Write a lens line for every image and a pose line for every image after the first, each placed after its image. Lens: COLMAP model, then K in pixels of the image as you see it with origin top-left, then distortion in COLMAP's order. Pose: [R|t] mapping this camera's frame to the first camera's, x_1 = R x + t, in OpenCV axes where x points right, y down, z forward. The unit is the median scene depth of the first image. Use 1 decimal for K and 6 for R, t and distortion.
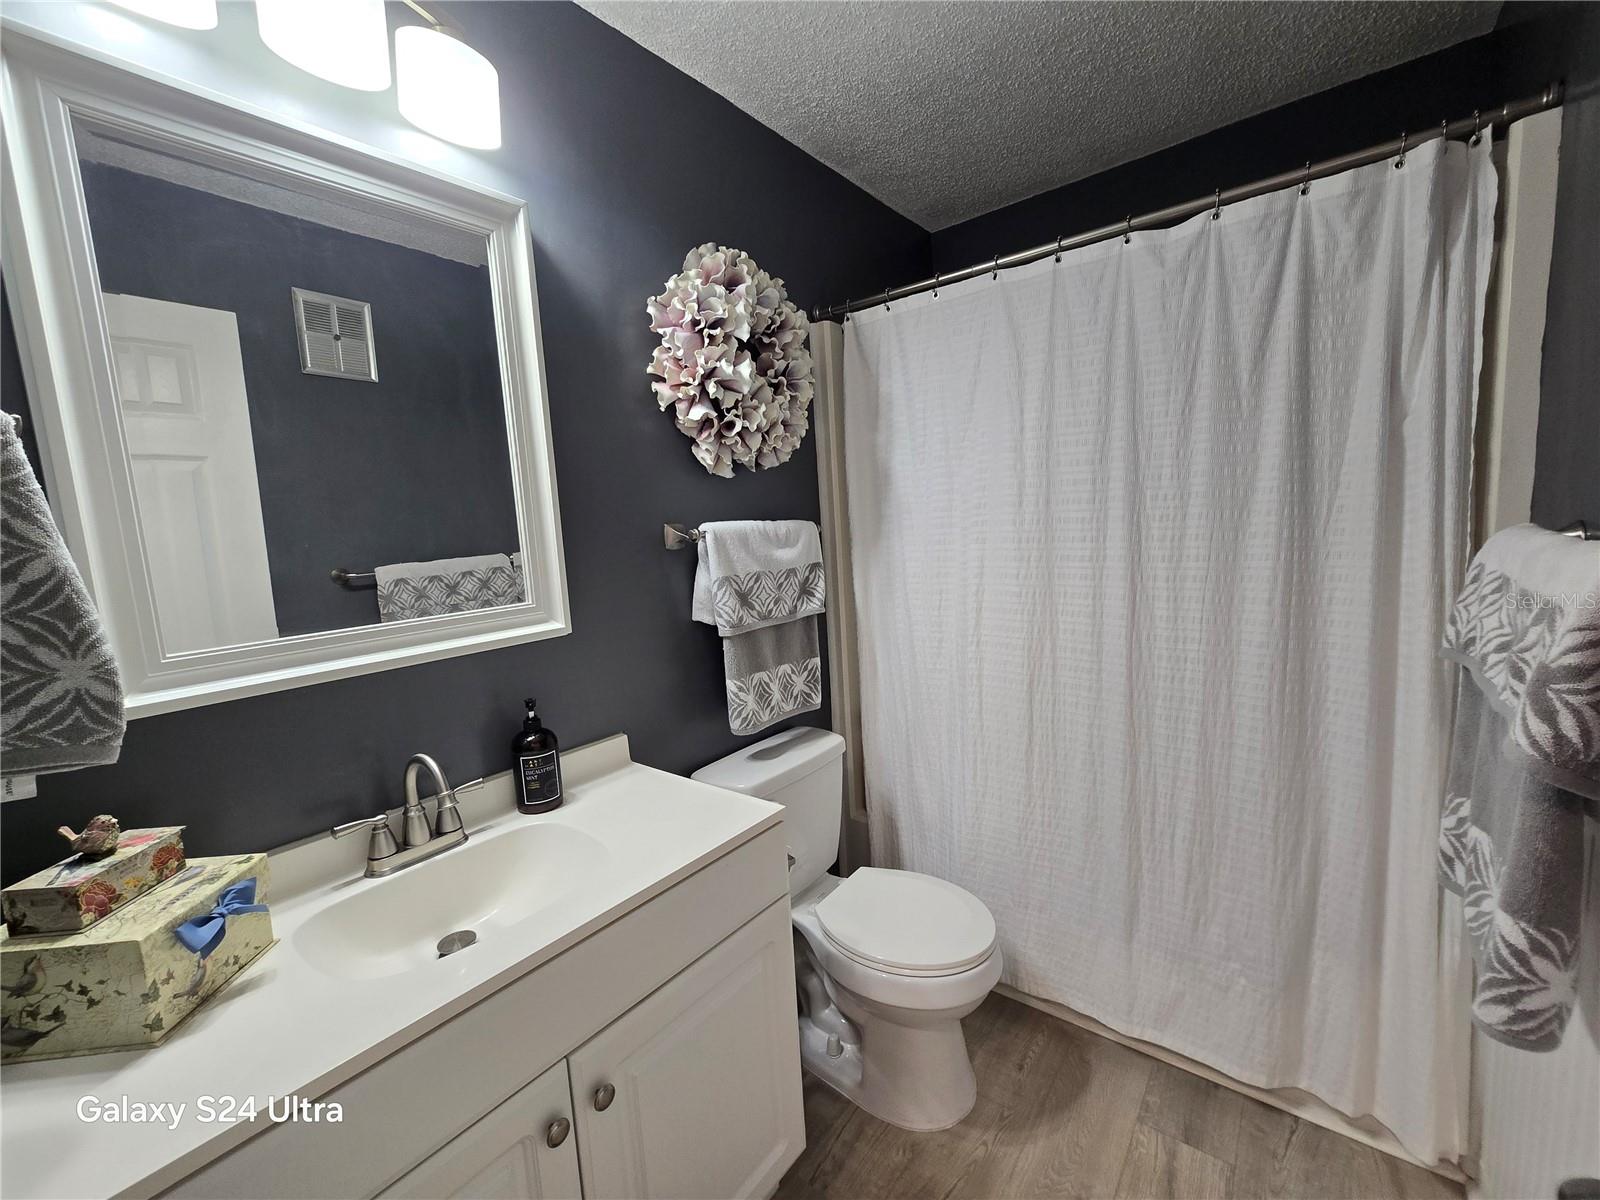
lens RADIAL K [[655.6, 0, 789.5], [0, 655.6, 596.3], [0, 0, 1]] dist [-0.011792, 0.004216]
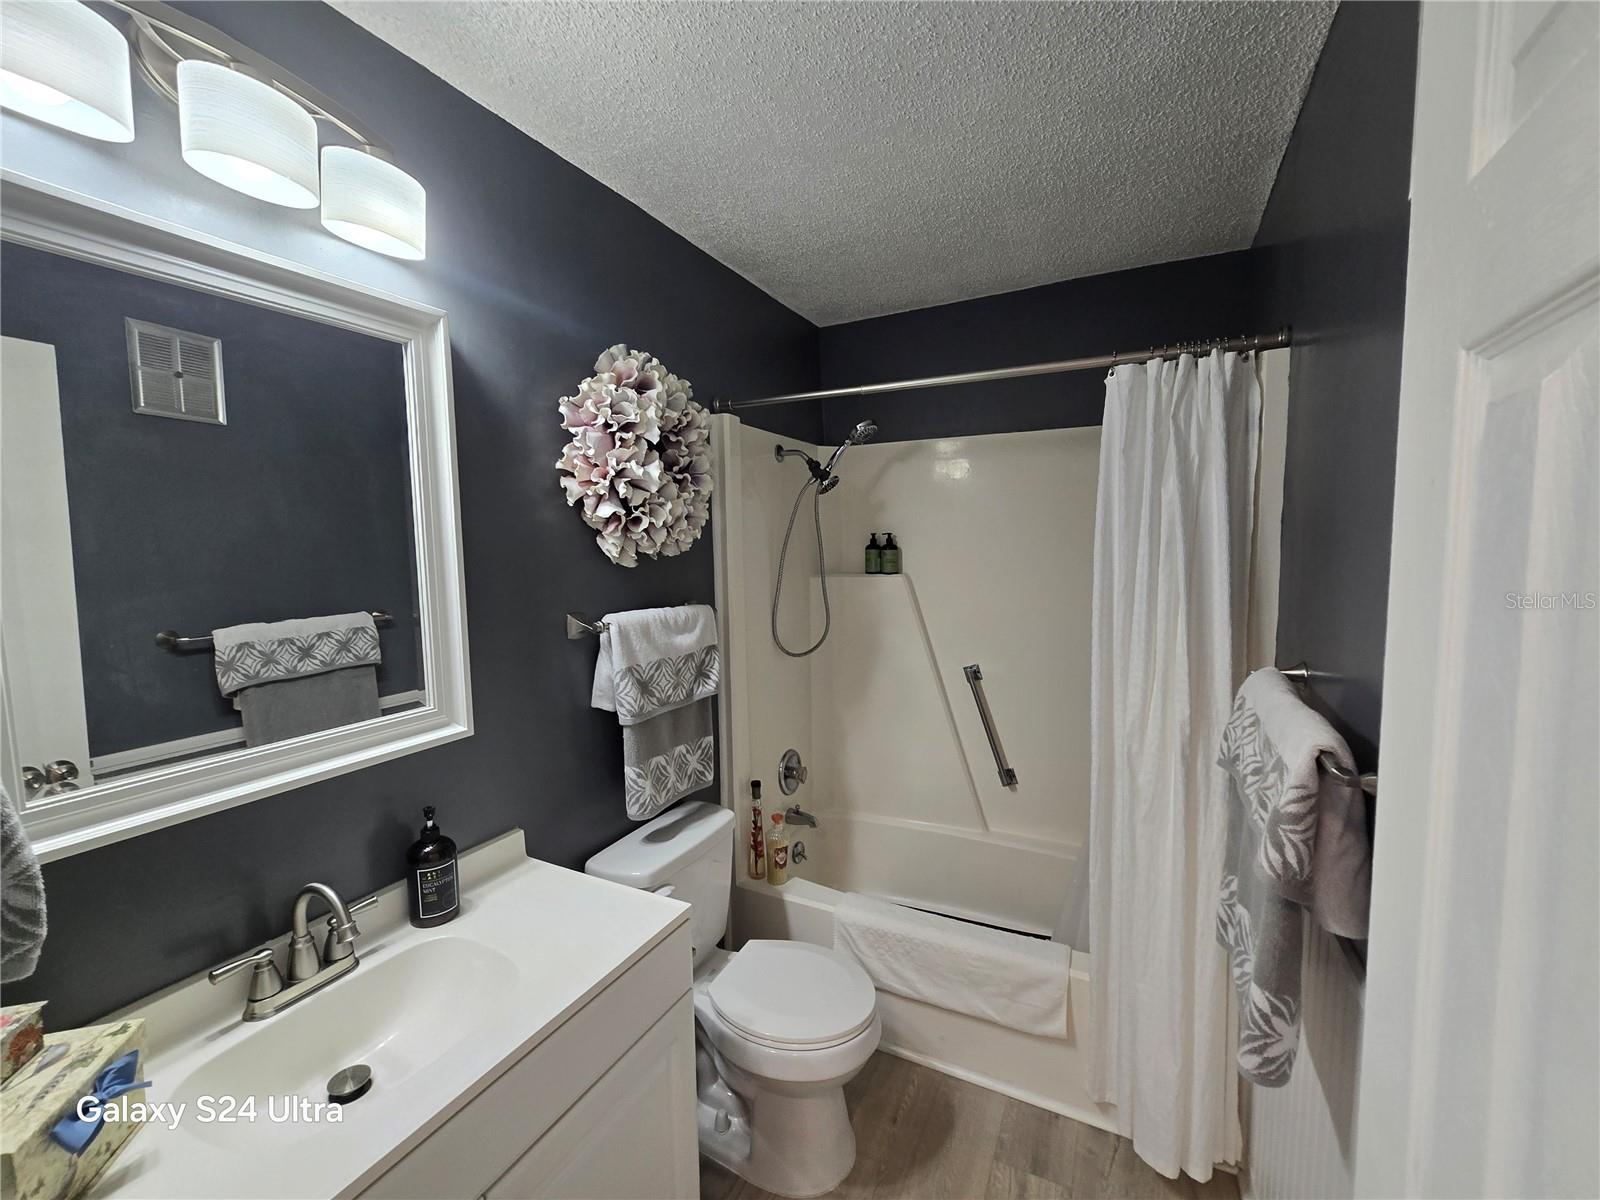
lens RADIAL K [[655.6, 0, 795.0], [0, 655.6, 603.6], [0, 0, 1]] dist [-0.011792, 0.004216]
pose [[0.979045, 0.026468, 0.201917, -0.057613], [-0.018741, 0.999021, -0.040081, -0.105129], [-0.202780, 0.035457, 0.978582, -0.069713]]
